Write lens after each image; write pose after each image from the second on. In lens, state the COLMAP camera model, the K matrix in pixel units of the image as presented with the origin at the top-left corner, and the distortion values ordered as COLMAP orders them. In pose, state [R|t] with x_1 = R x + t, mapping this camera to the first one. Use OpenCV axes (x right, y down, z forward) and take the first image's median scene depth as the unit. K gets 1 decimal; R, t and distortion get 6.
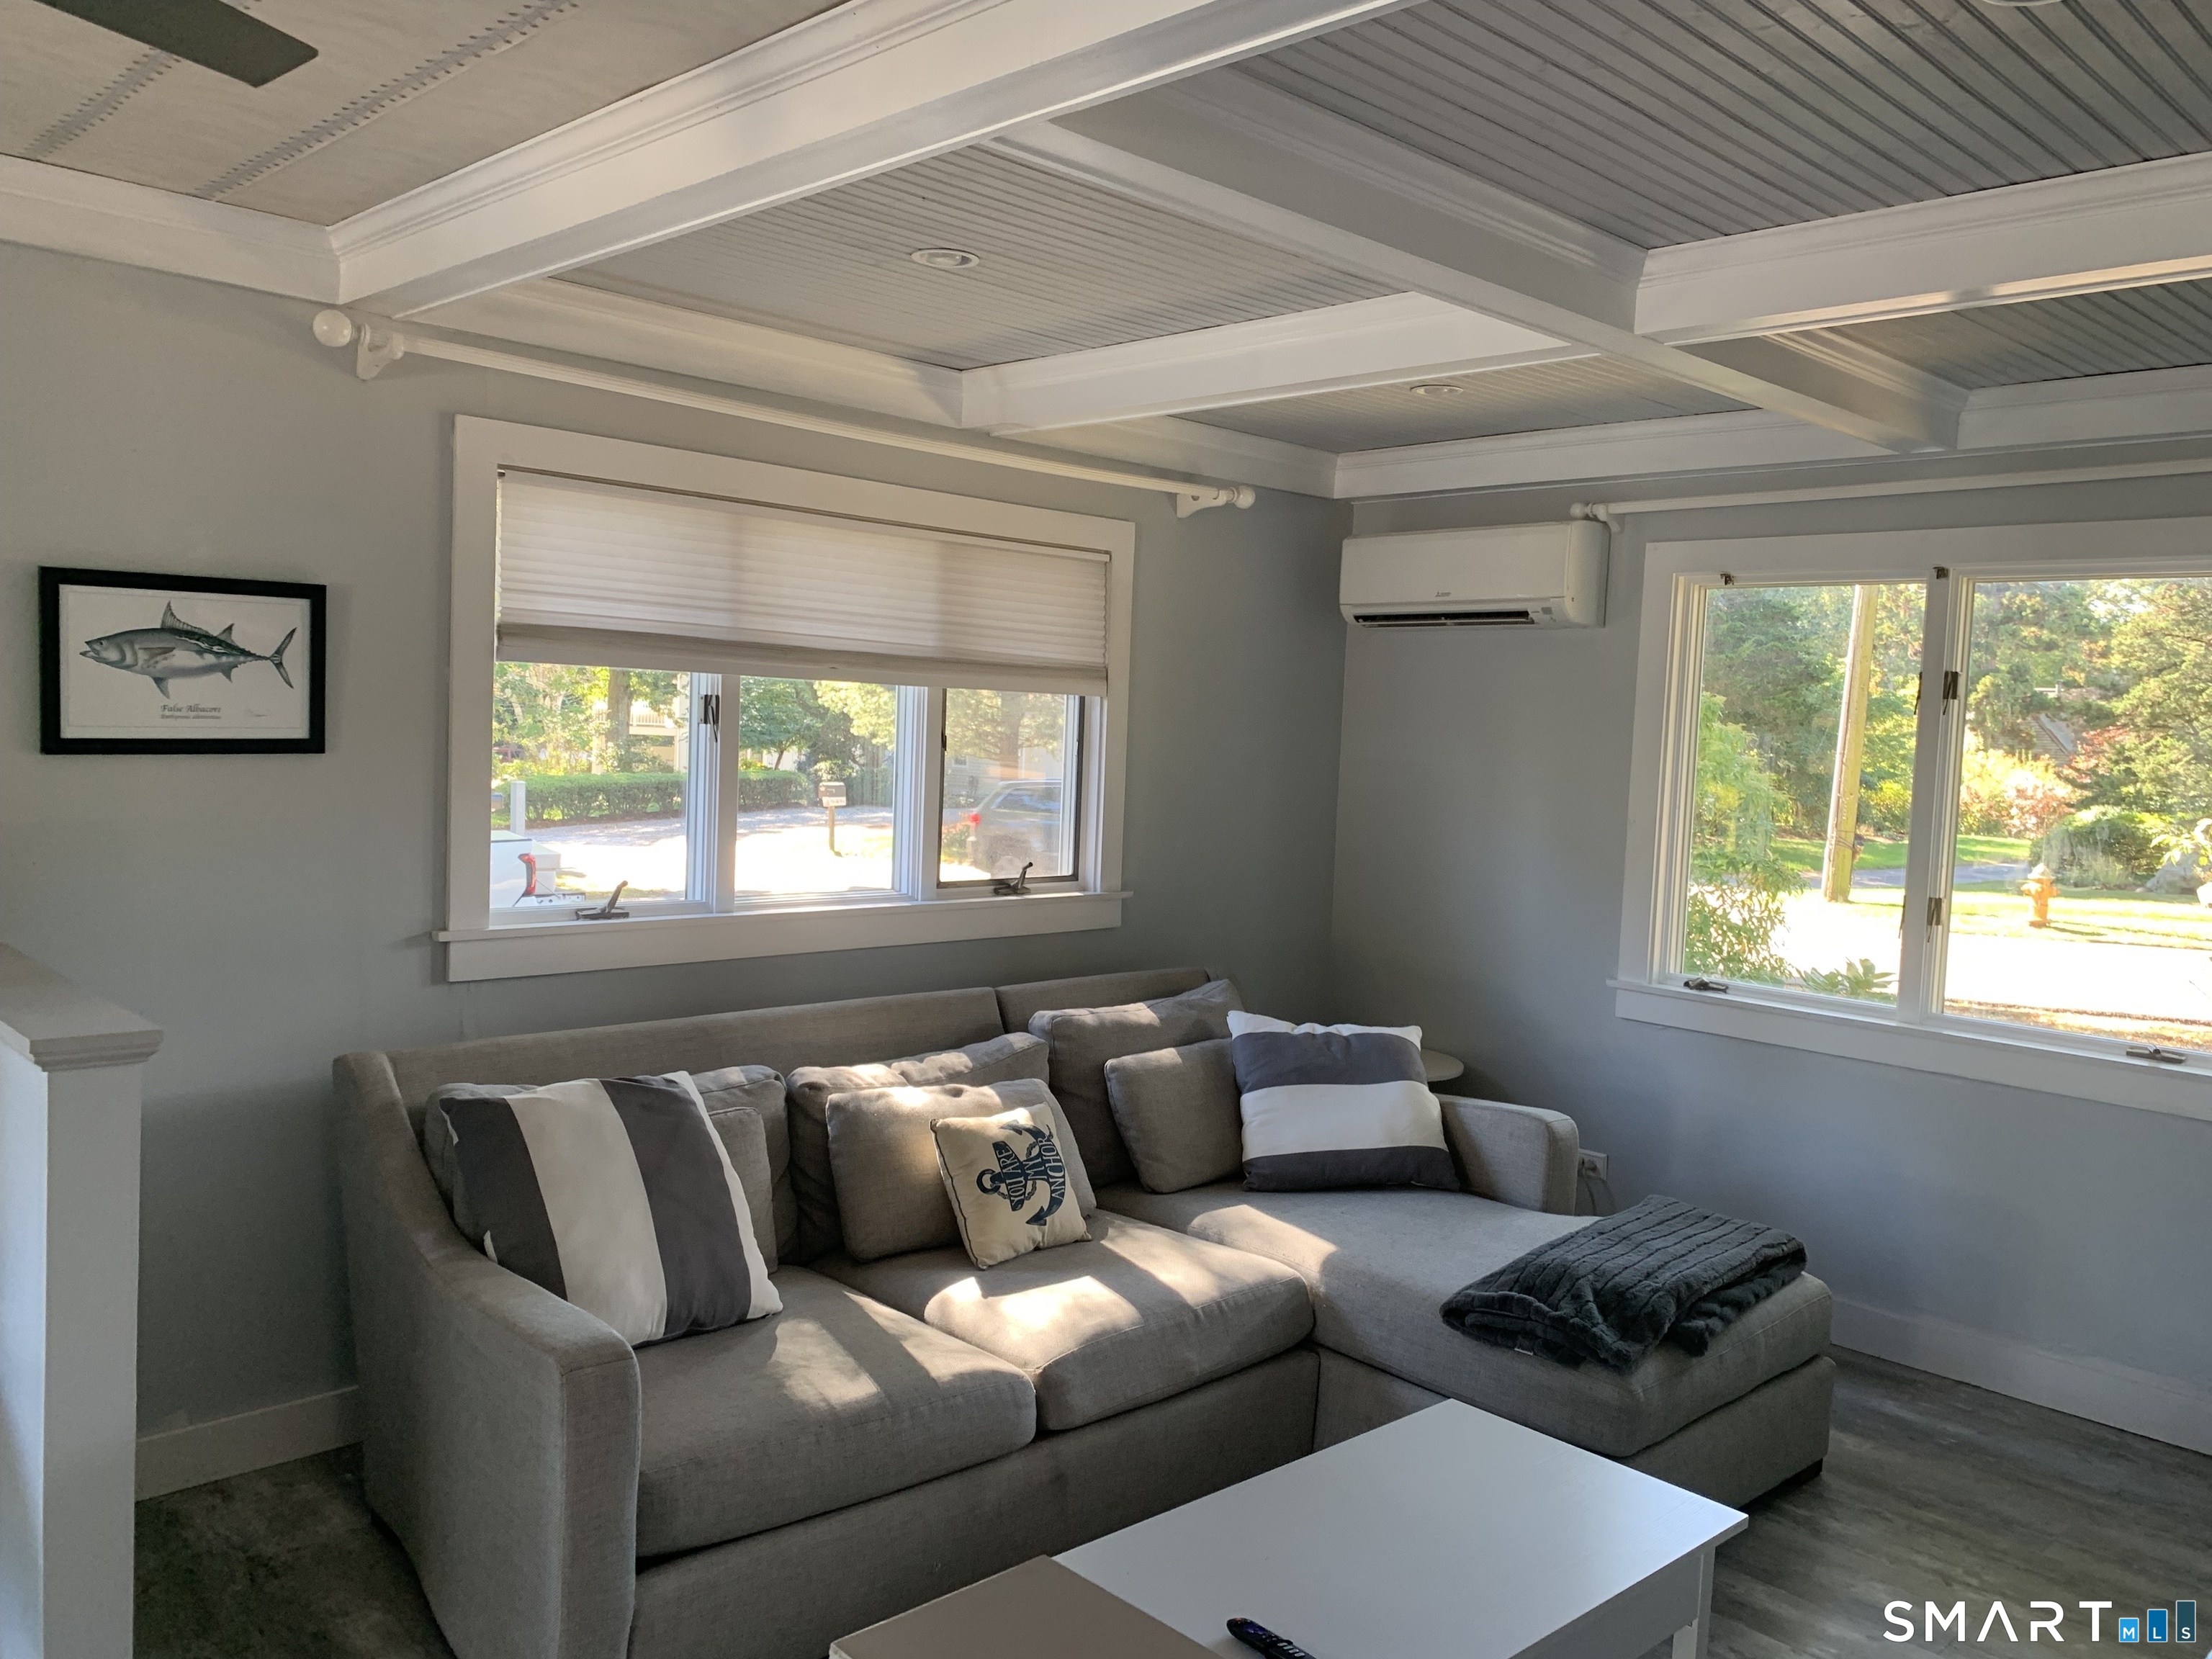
lens RADIAL K [[1662.5, 0, 1091.9], [0, 1662.5, 825.7], [0, 0, 1]] dist [0.049787, -0.086488]
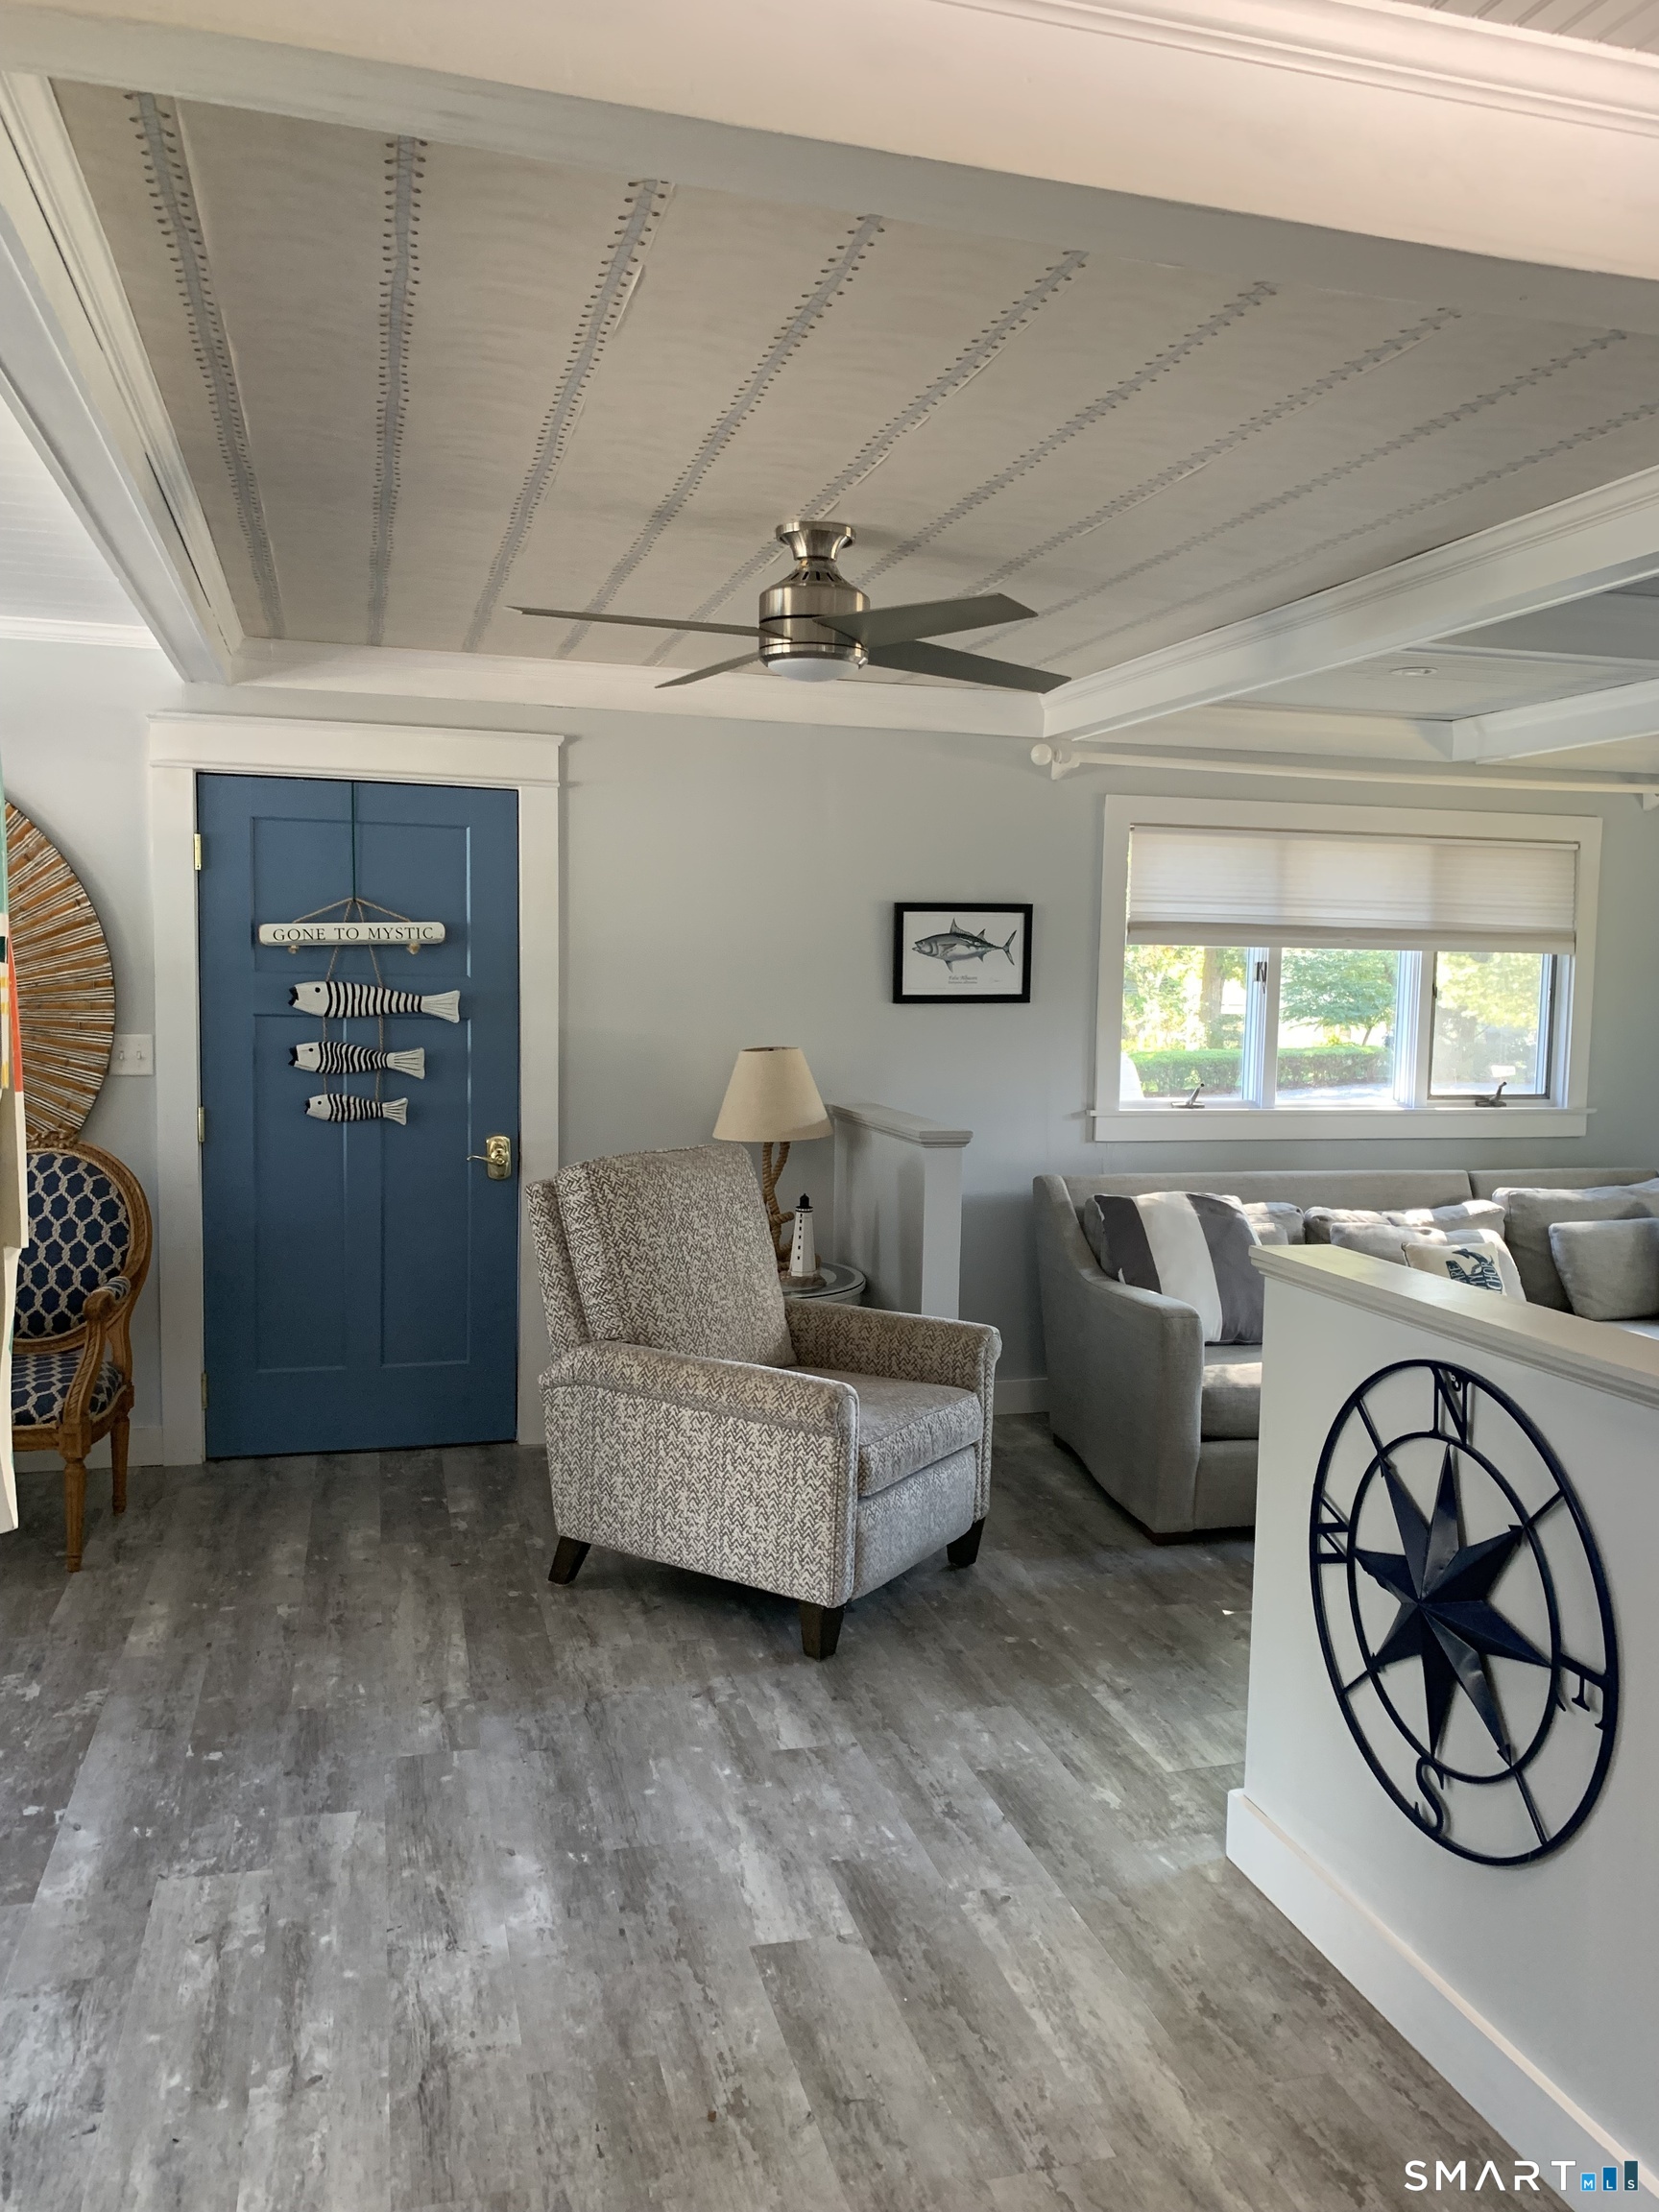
lens RADIAL K [[1662.5, 0, 841.9], [0, 1662.5, 1133.0], [0, 0, 1]] dist [0.049787, -0.086488]
pose [[0.880339, 0.019221, -0.473956, 0.152749], [-0.011591, 0.999752, 0.019015, 0.050695], [0.474204, -0.011246, 0.880343, -0.499737]]
